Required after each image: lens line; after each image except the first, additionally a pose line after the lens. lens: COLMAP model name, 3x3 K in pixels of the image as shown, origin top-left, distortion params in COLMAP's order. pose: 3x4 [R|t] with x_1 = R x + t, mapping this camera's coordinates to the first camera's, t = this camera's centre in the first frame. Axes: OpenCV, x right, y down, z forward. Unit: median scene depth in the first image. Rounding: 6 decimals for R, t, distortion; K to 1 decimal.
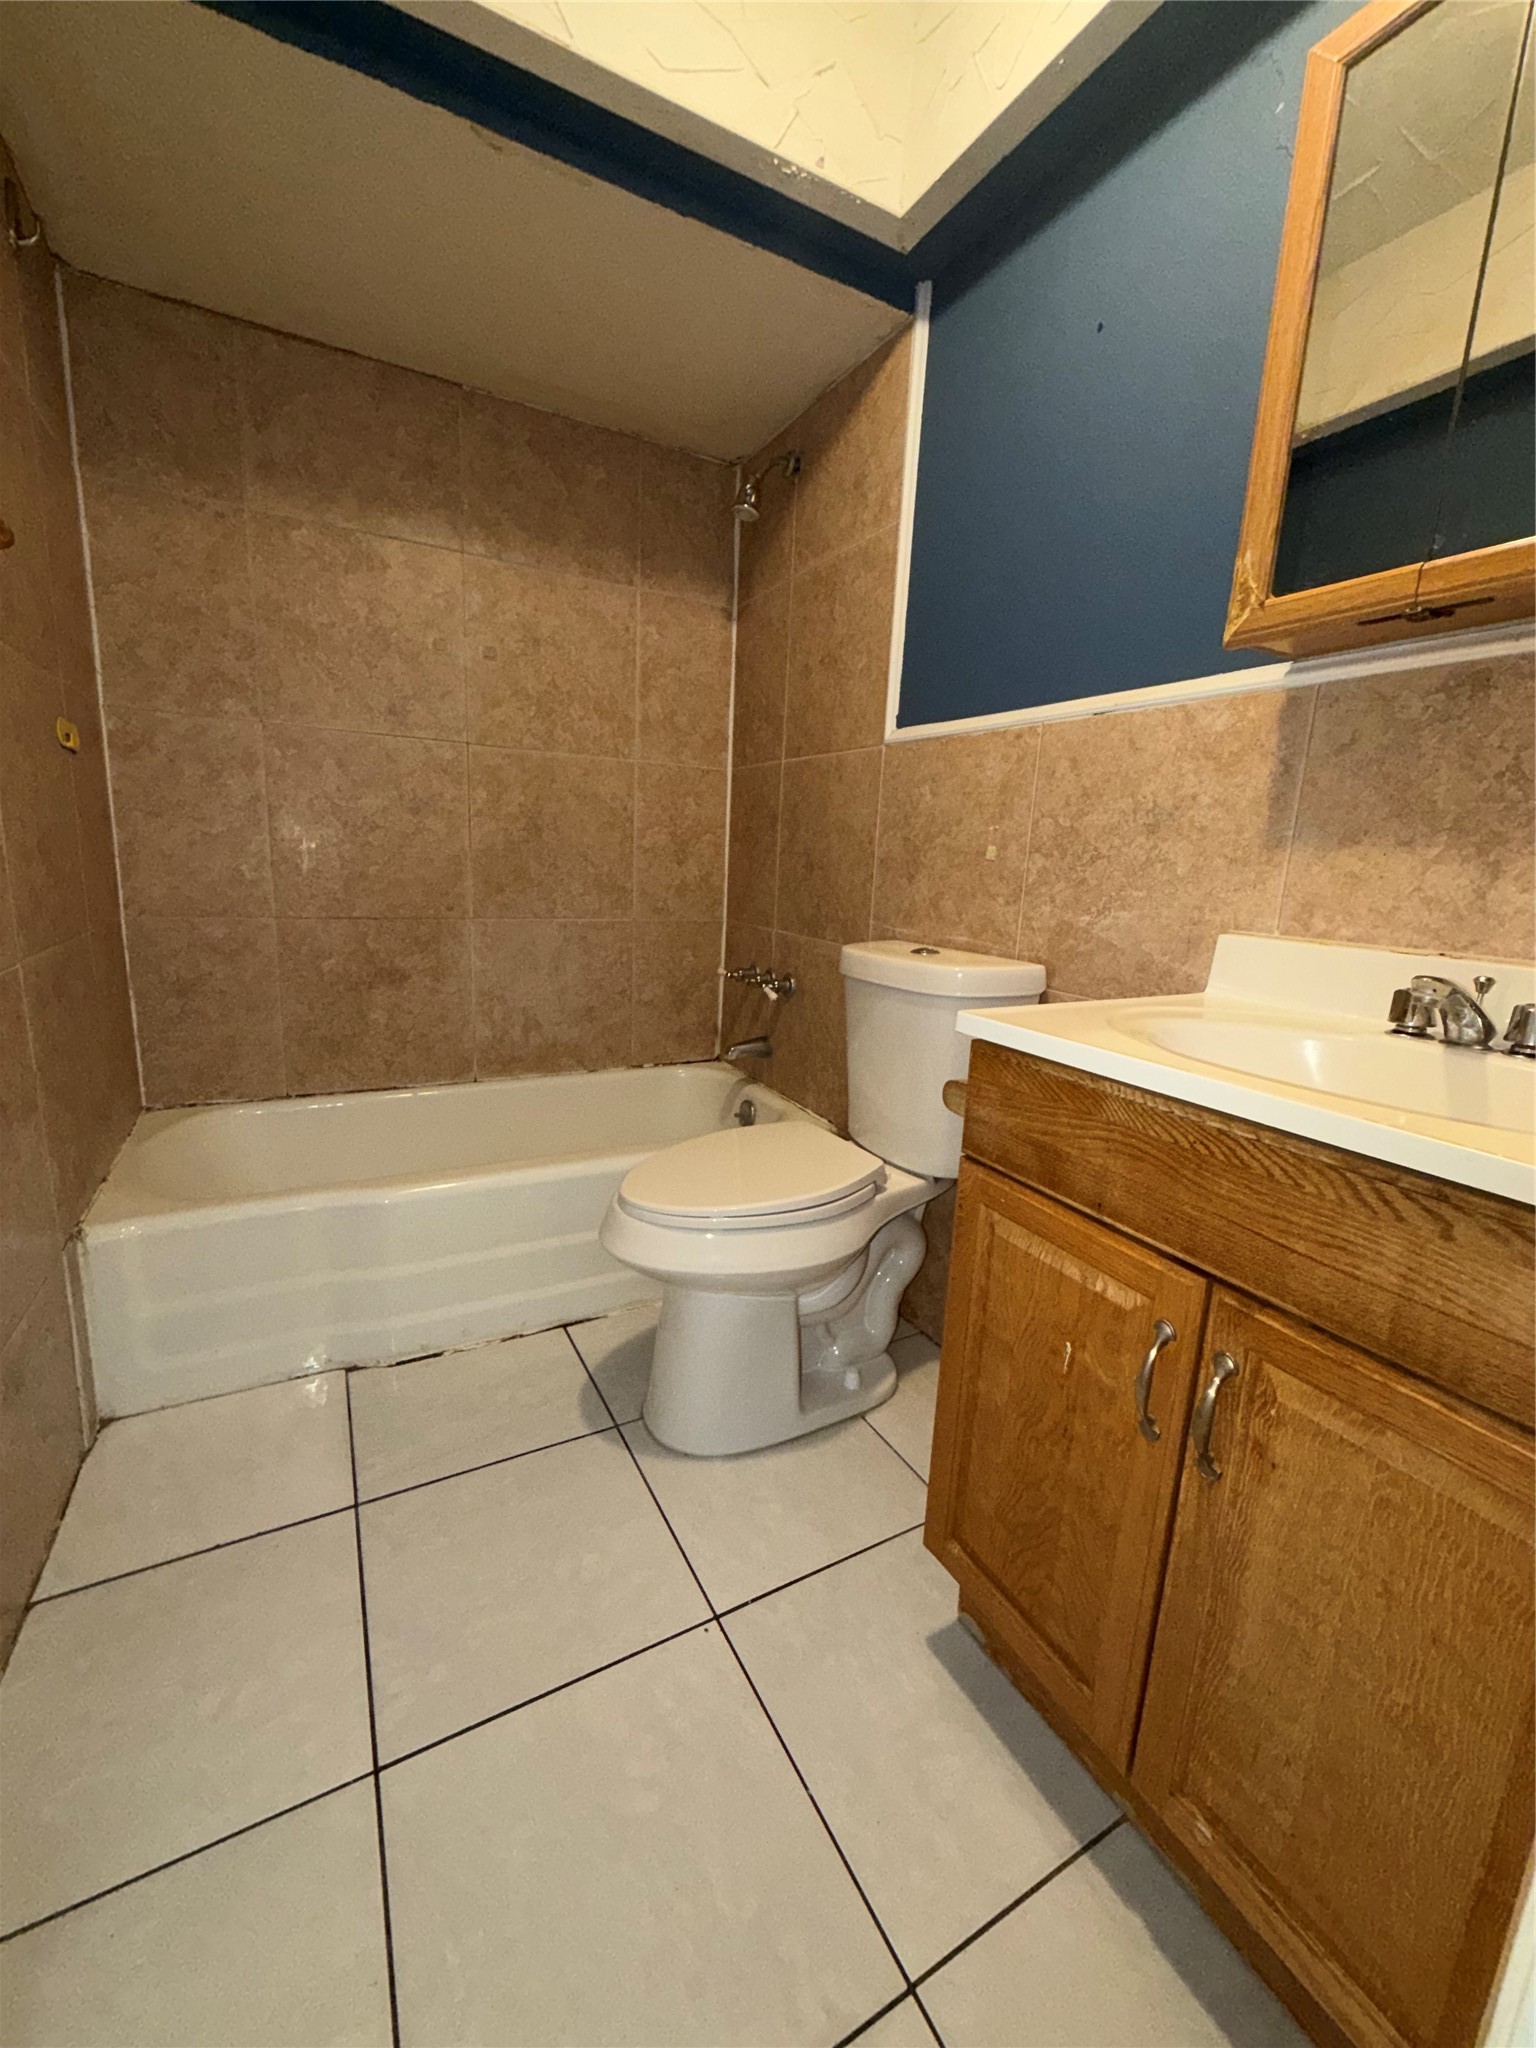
lens RADIAL K [[818.9, 0, 768.6], [0, 818.9, 1018.1], [0, 0, 1]] dist [0.001985, 0.000035]
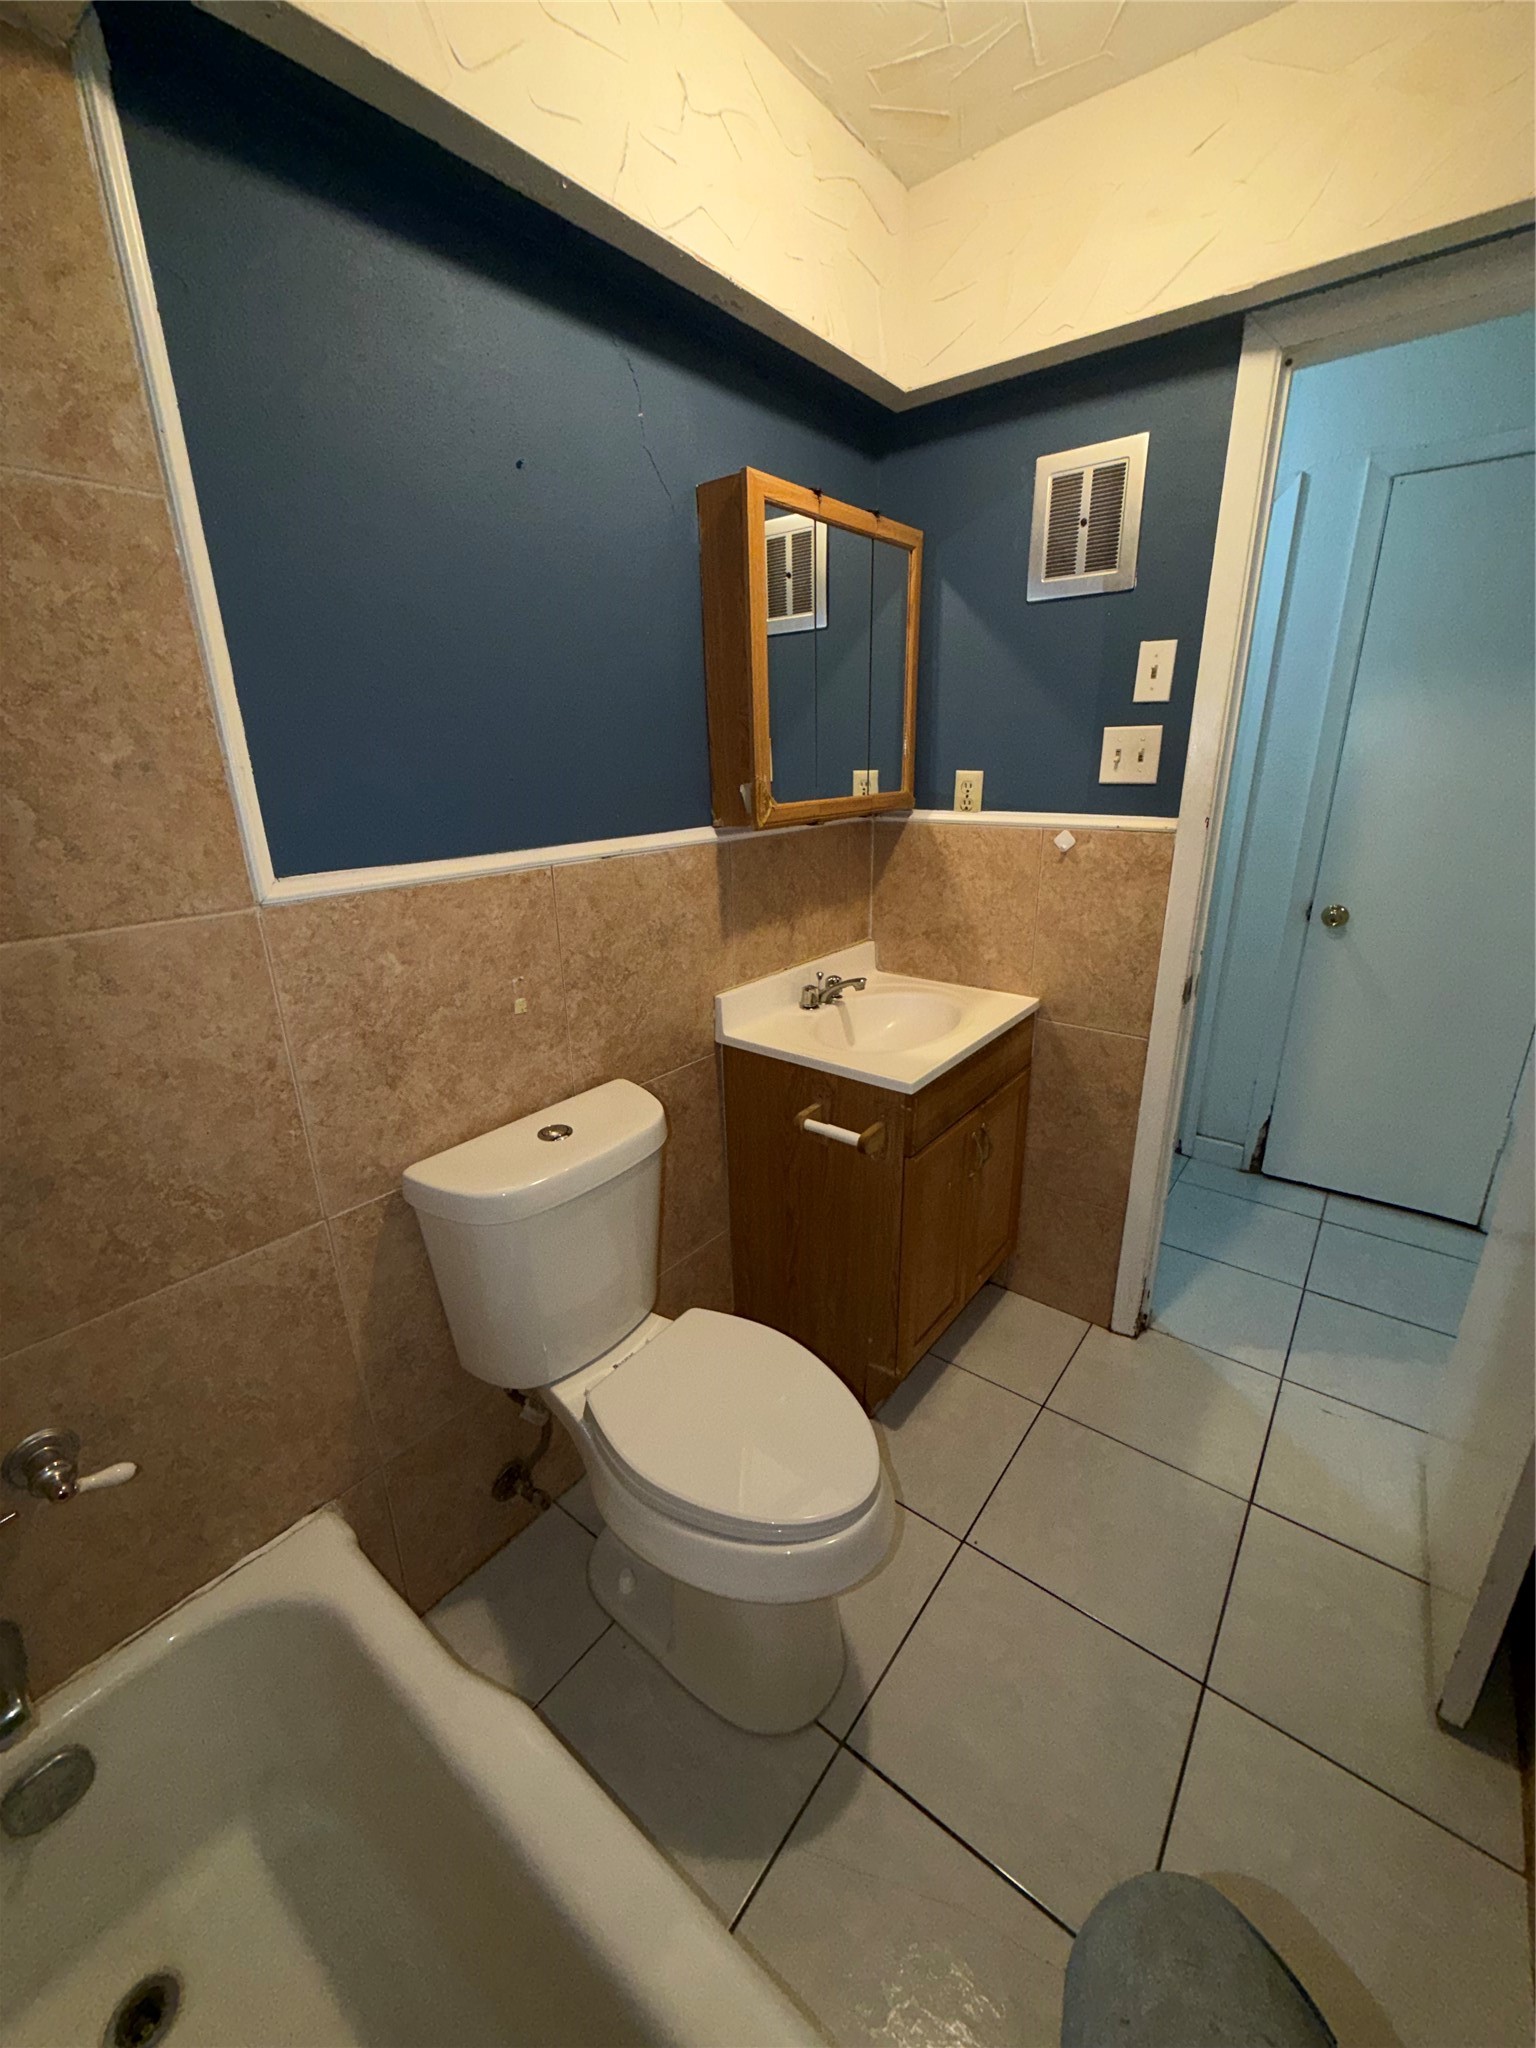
lens RADIAL K [[818.9, 0, 768.6], [0, 818.9, 1018.1], [0, 0, 1]] dist [0.001985, 0.000035]
pose [[-0.392747, -0.325556, 0.860095, -0.703389], [0.182105, 0.889195, 0.419725, -0.595492], [-0.901436, 0.321473, -0.289944, 1.175244]]
